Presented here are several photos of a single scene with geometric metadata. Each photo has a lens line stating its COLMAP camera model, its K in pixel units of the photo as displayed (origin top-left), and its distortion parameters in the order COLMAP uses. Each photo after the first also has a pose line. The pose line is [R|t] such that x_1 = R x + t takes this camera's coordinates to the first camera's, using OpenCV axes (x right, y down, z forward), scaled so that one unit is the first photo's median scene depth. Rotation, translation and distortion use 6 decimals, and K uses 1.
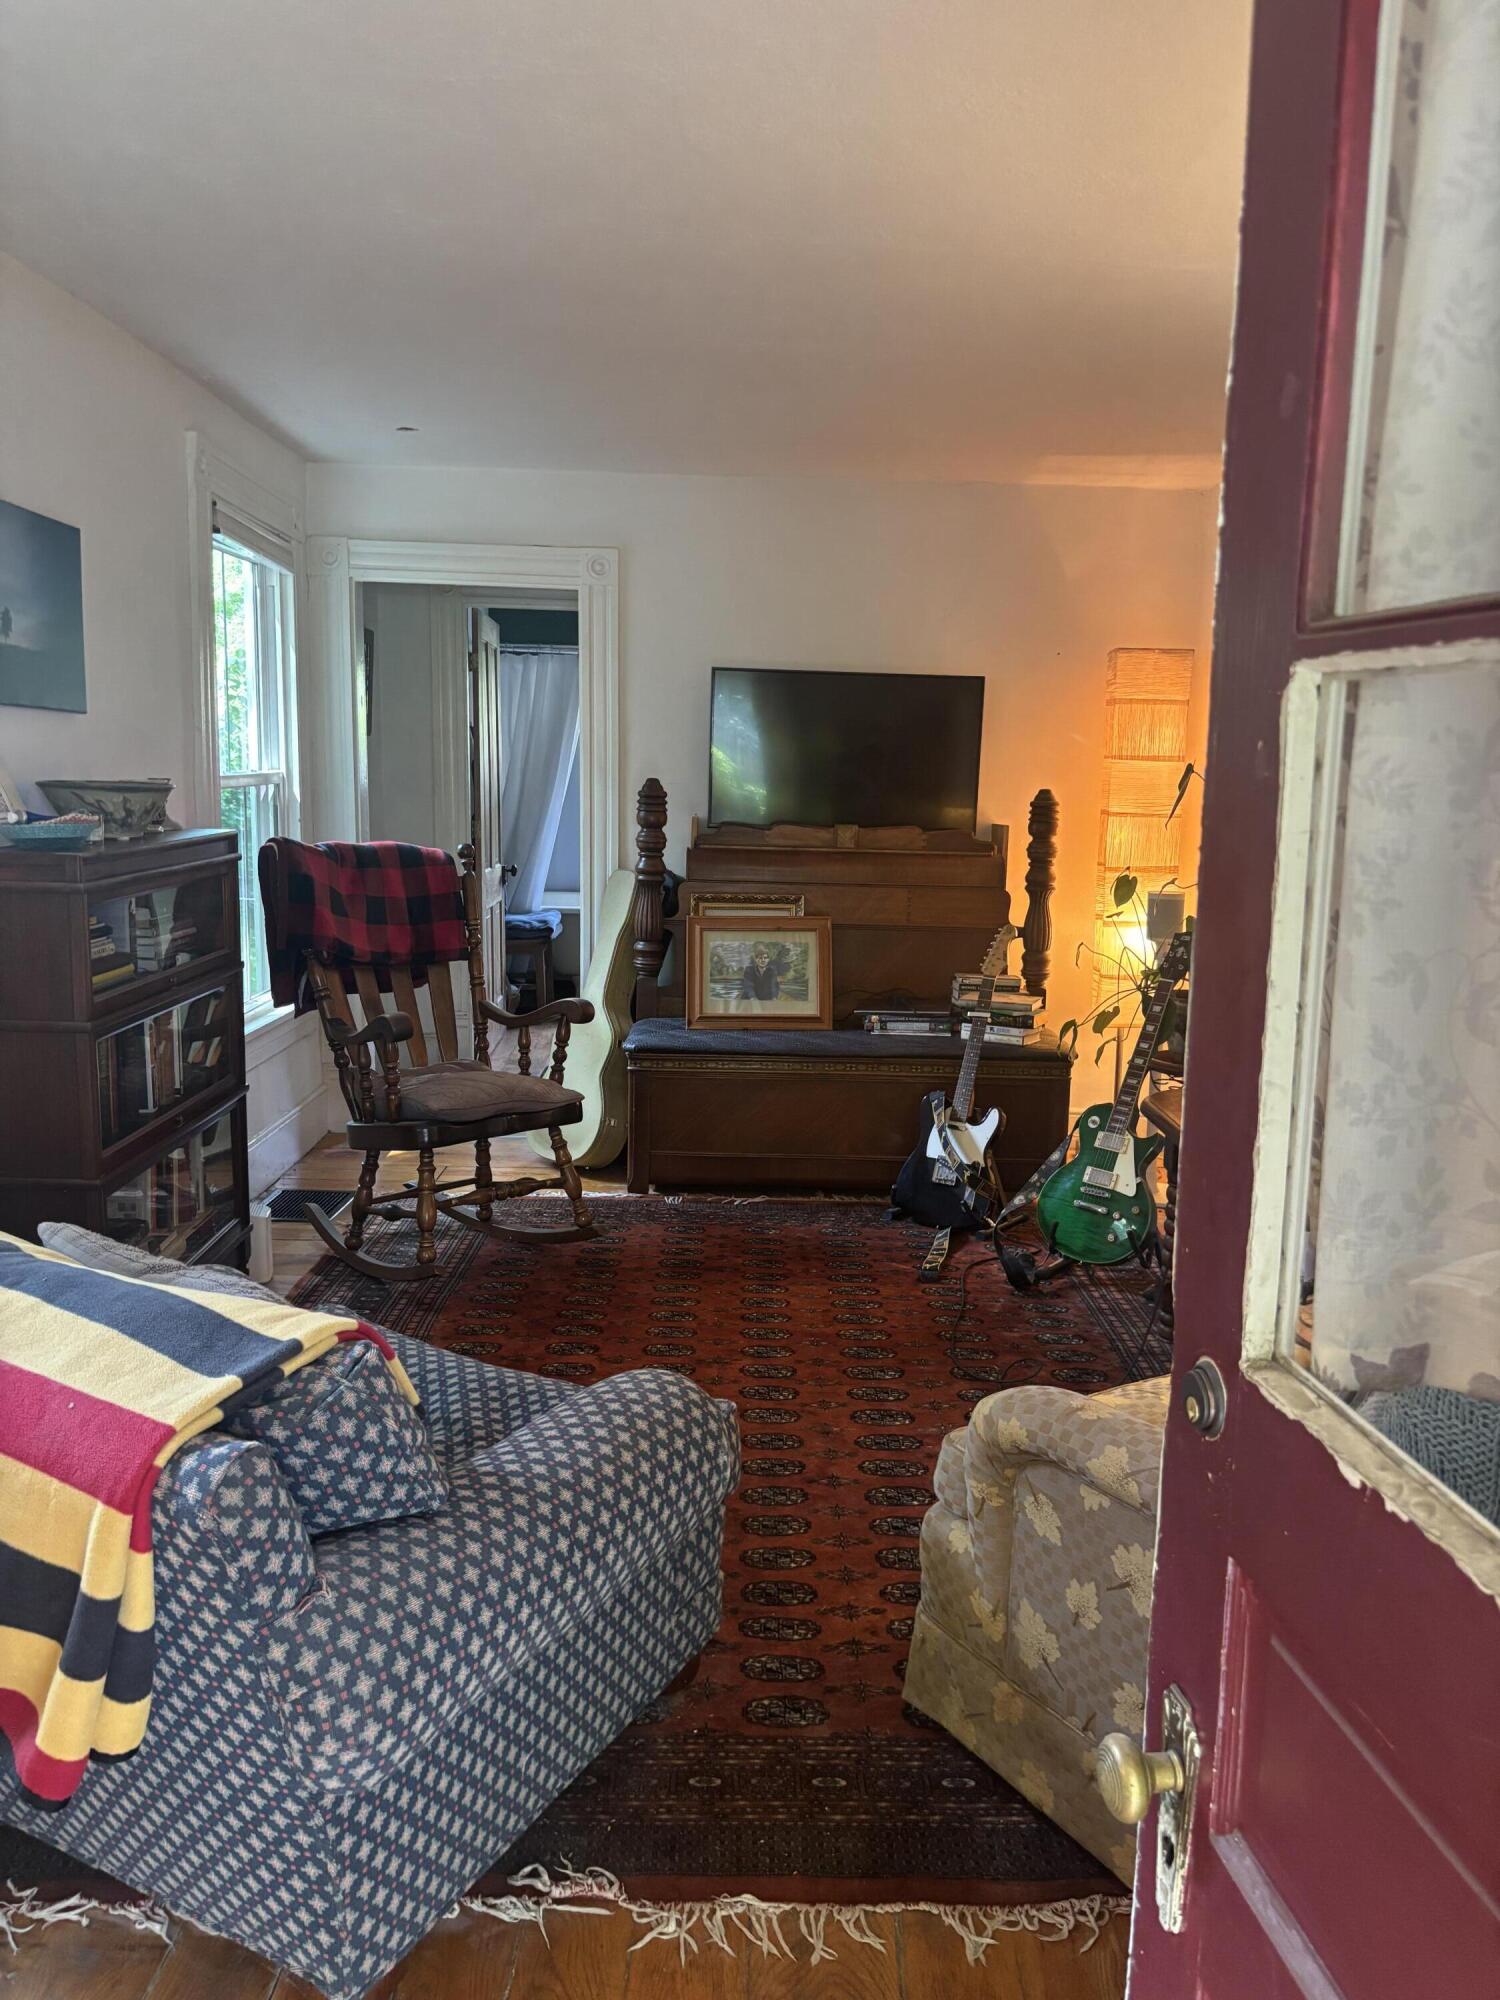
lens RADIAL K [[1513.5, 0, 747.0], [0, 1513.5, 997.7], [0, 0, 1]] dist [0.047544, -0.057014]
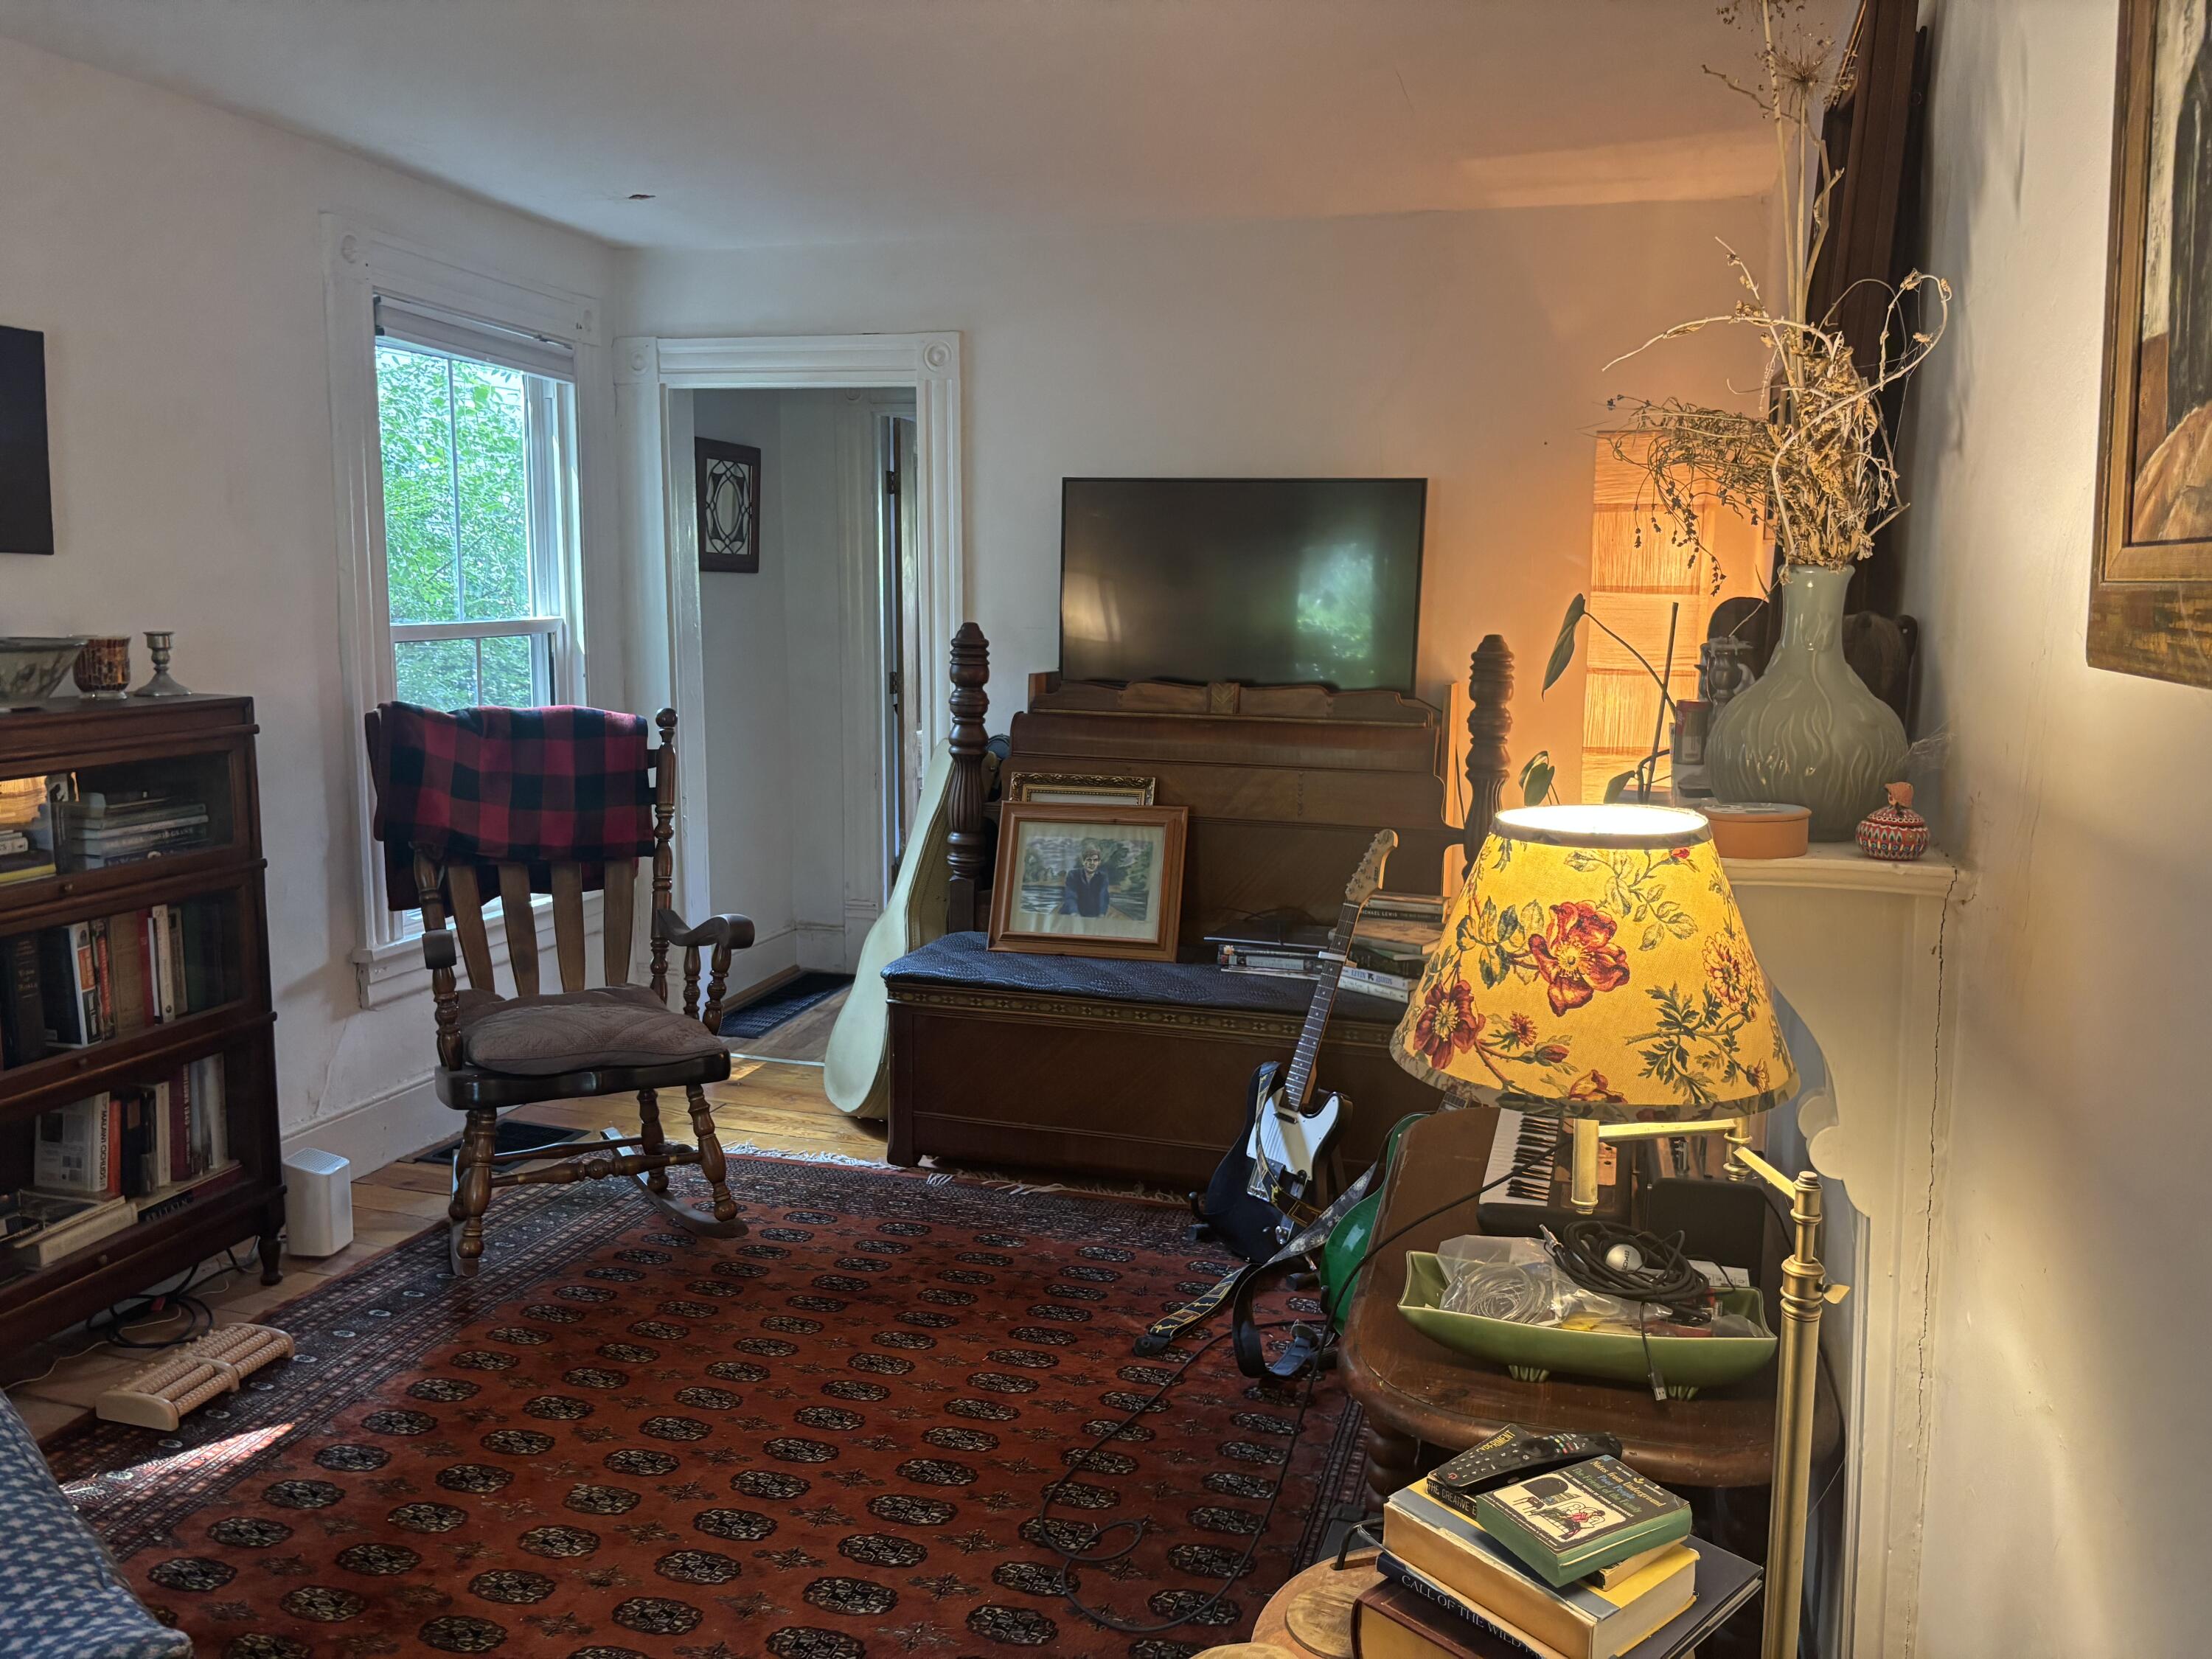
lens RADIAL K [[1674.0, 0, 1146.9], [0, 1674.0, 773.3], [0, 0, 1]] dist [0.047544, -0.057014]
pose [[0.952464, 0.022619, -0.303809, 0.287518], [-0.035627, 0.998667, -0.037339, -0.039258], [0.302560, 0.046387, 0.952001, 0.217998]]
